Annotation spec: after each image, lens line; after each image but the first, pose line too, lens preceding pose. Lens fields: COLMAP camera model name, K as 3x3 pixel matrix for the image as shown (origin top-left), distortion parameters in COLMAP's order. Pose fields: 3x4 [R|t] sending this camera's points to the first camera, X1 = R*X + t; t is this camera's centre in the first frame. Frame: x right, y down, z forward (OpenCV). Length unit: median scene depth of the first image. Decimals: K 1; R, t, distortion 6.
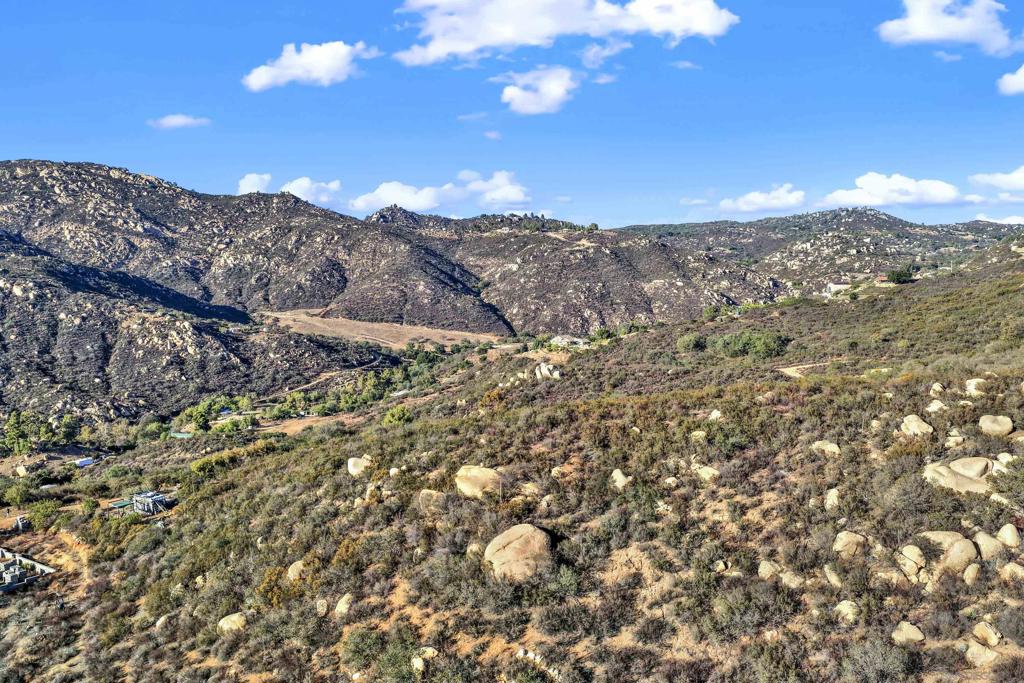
lens RADIAL K [[861.6, 0, 512.0], [0, 861.6, 341.5], [0, 0, 1]] dist [-0.001851, 0.004442]
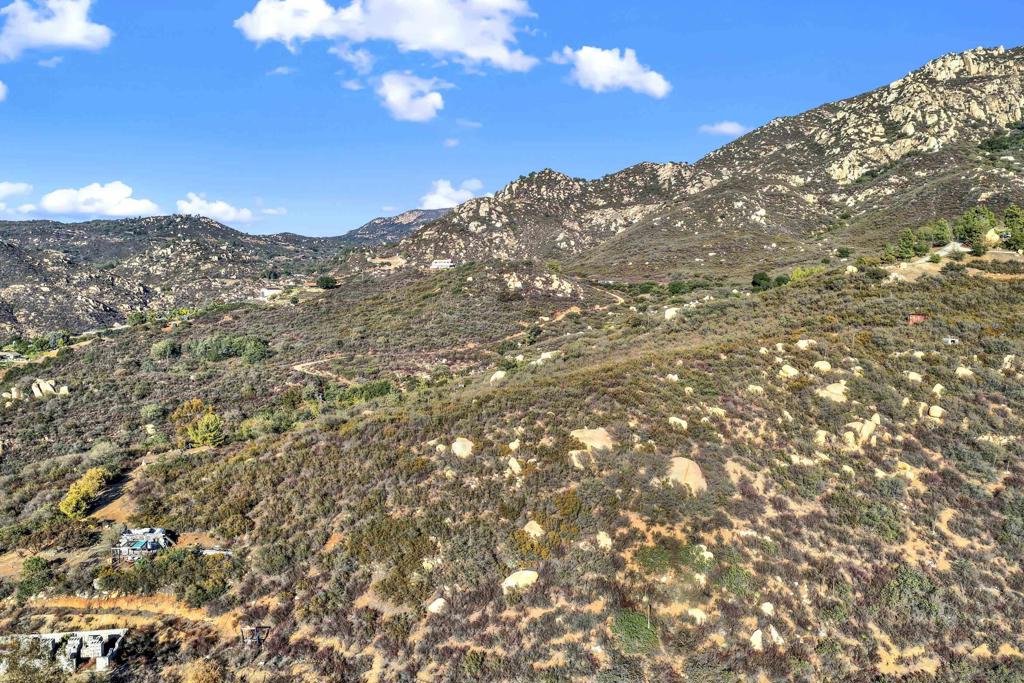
lens RADIAL K [[861.6, 0, 512.0], [0, 861.6, 341.5], [0, 0, 1]] dist [-0.001851, 0.004442]
pose [[0.710932, -0.042264, 0.701990, -0.228603], [0.047035, 0.998815, 0.012500, -0.001309], [-0.701686, 0.024132, 0.712077, 0.036611]]
